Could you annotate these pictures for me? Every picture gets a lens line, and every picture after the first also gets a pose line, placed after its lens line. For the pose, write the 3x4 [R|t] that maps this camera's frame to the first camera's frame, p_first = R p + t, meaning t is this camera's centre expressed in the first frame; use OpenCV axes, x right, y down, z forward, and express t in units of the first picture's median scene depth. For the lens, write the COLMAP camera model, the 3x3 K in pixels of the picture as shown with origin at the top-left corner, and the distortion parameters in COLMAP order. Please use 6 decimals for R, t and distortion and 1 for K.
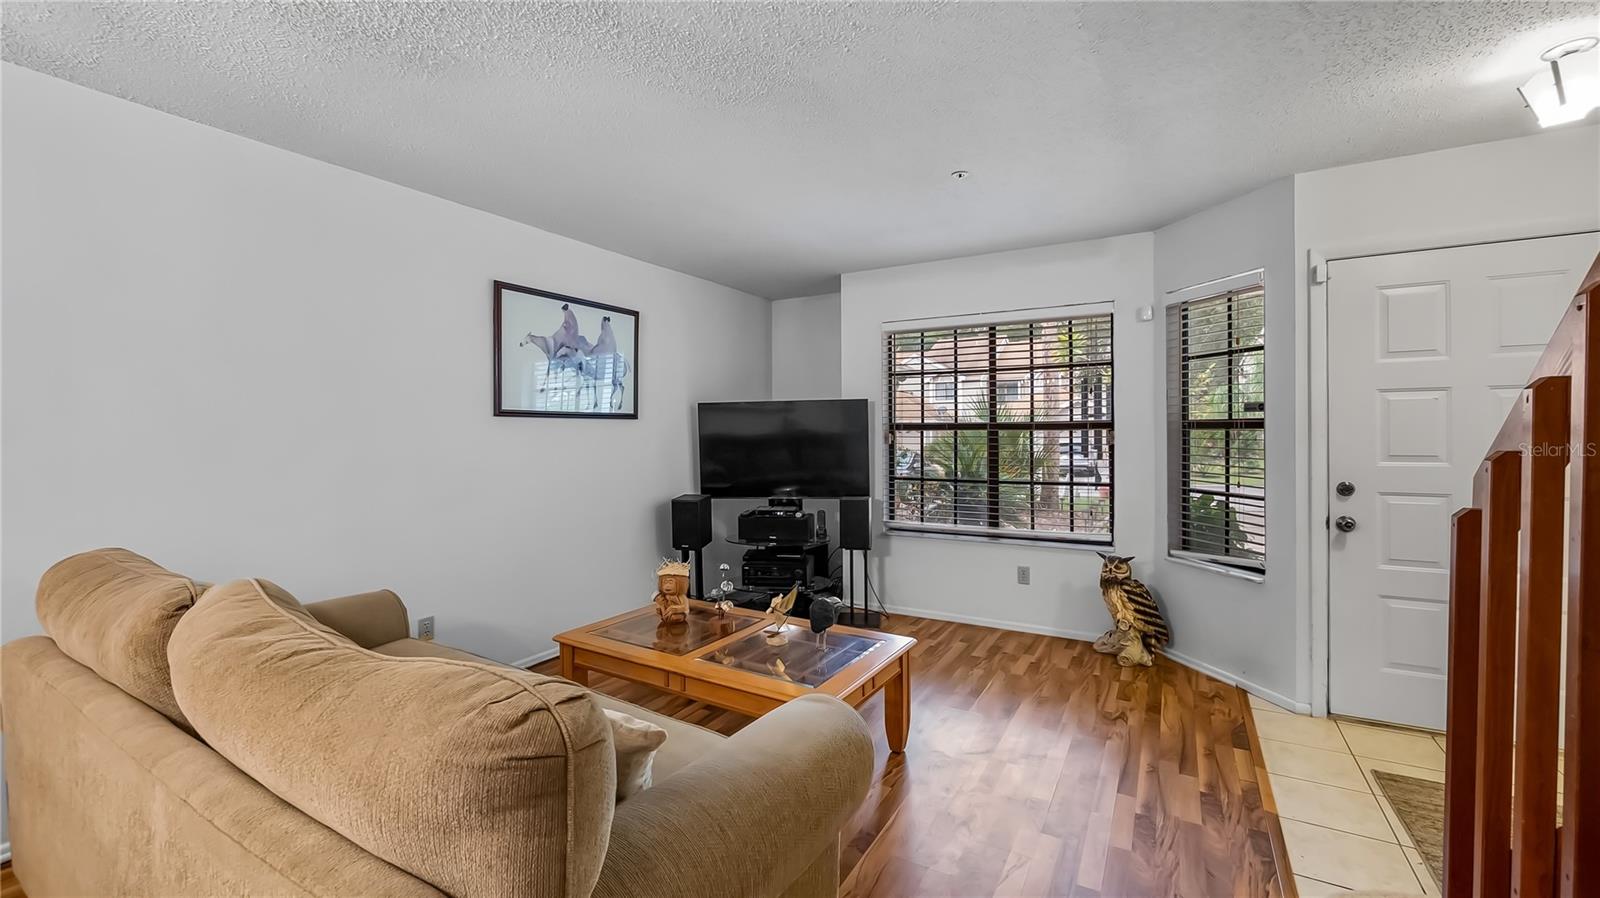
lens RADIAL K [[642.3, 0, 800.0], [0, 642.3, 433.5], [0, 0, 1]] dist [-0.005514, 0.000278]
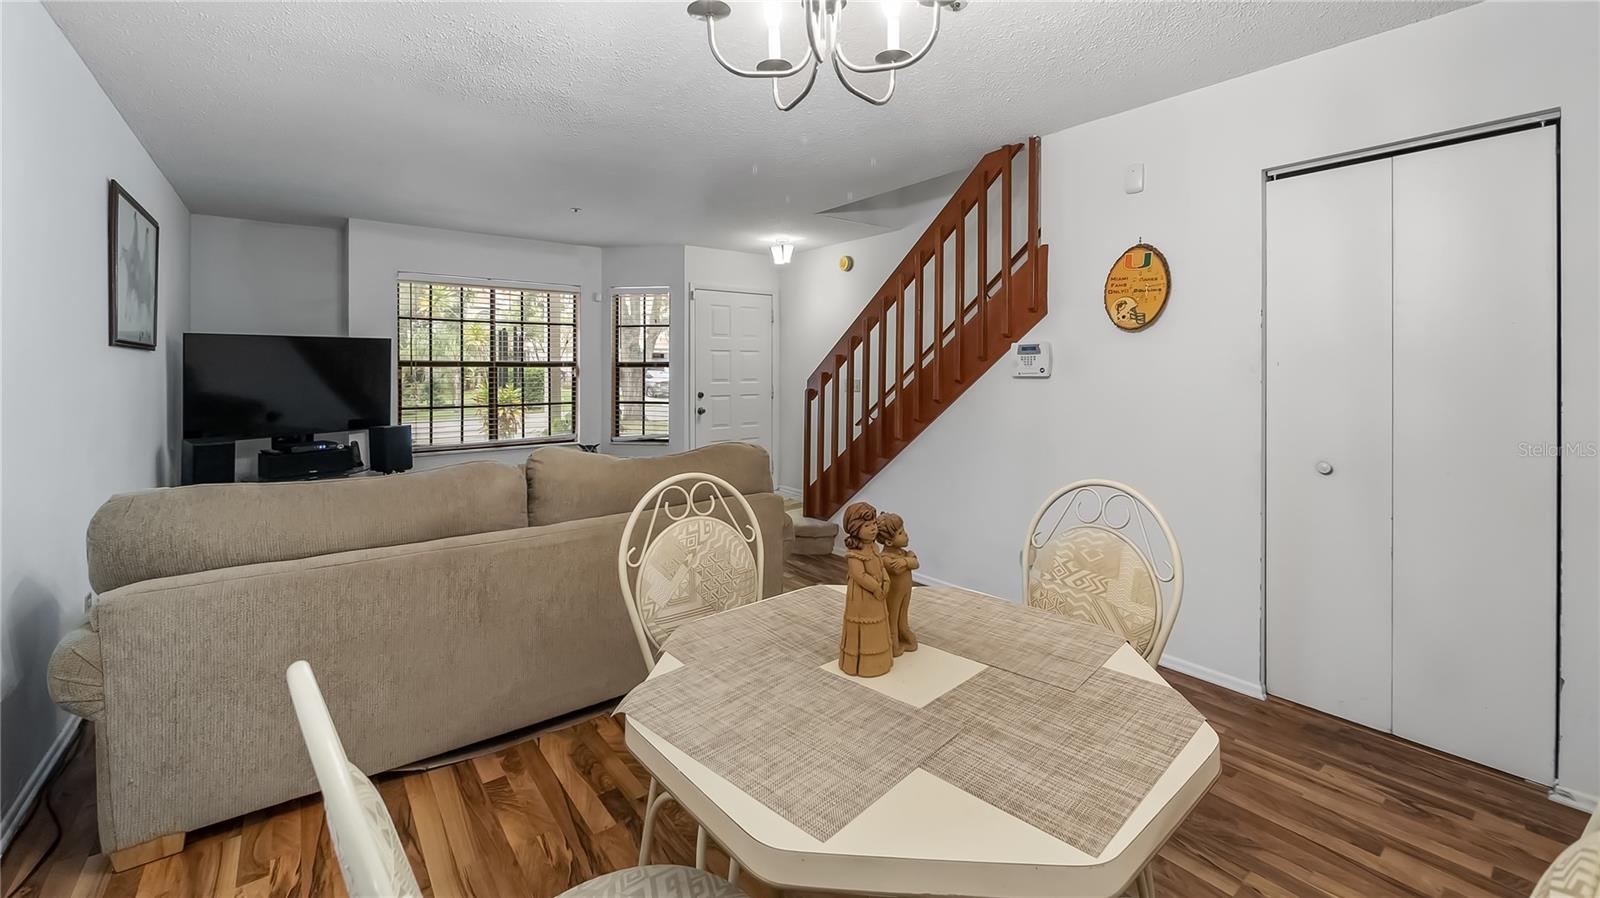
lens RADIAL K [[642.3, 0, 775.8], [0, 642.3, 380.9], [0, 0, 1]] dist [-0.005514, 0.000278]
pose [[0.394736, -0.013250, 0.918699, -0.833230], [0.002775, 0.999909, 0.013230, 0.009031], [-0.918791, -0.002673, 0.394736, -0.082631]]
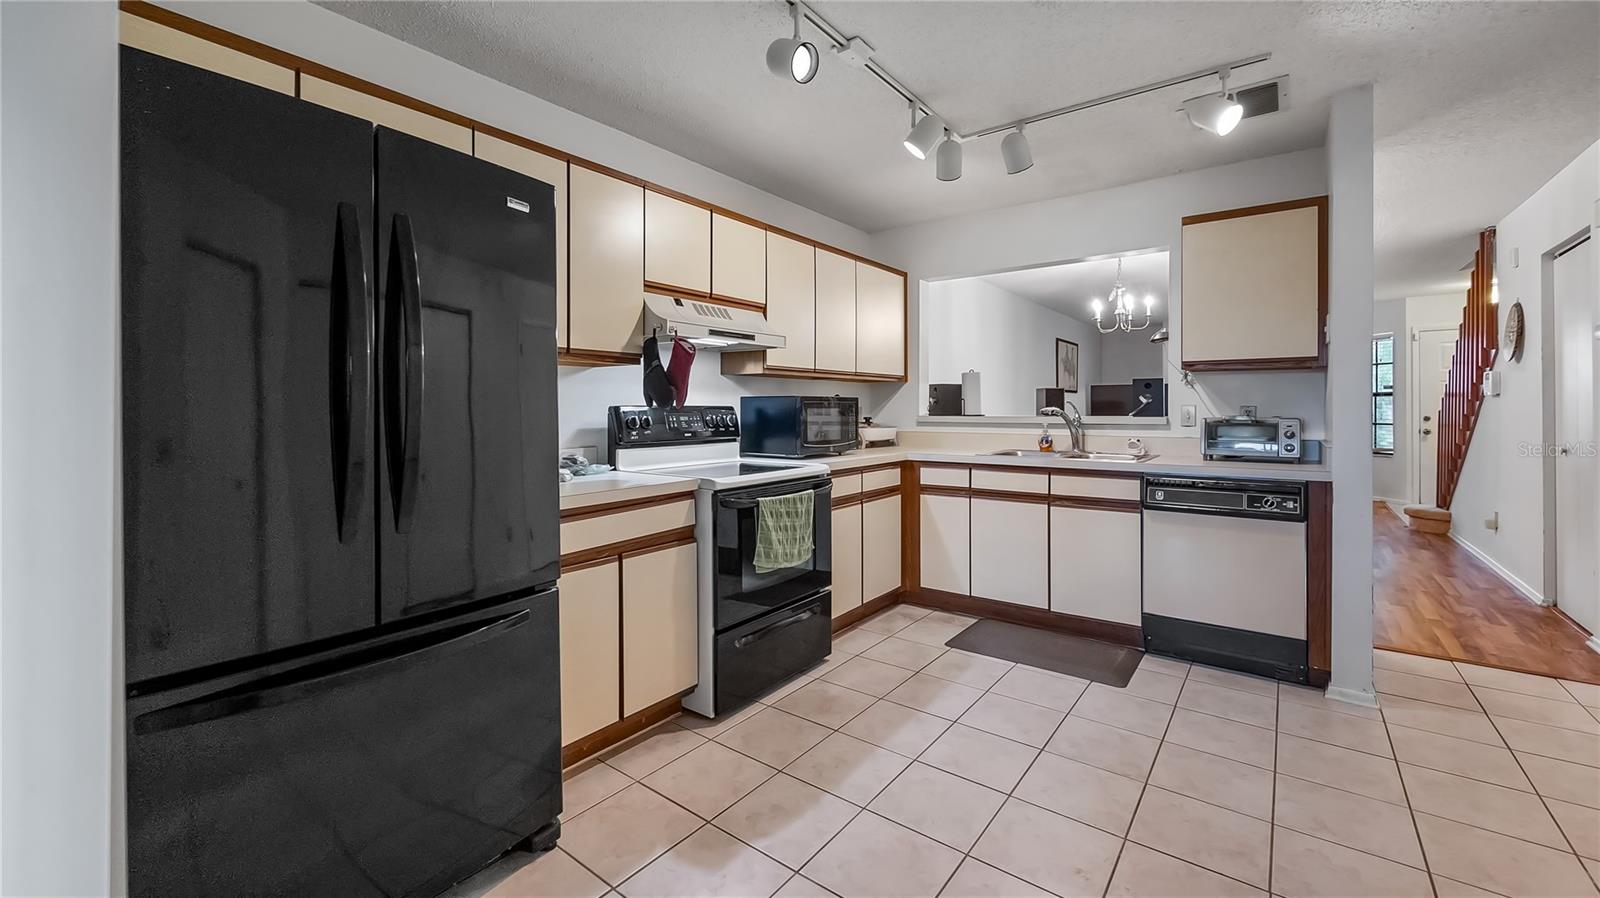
lens RADIAL K [[642.3, 0, 817.1], [0, 642.3, 411.8], [0, 0, 1]] dist [-0.005514, 0.000278]
pose [[0.994931, -0.000370, -0.100559, -1.074946], [0.000203, 0.999999, -0.001677, 0.049408], [0.100560, 0.001648, 0.994930, -1.456957]]
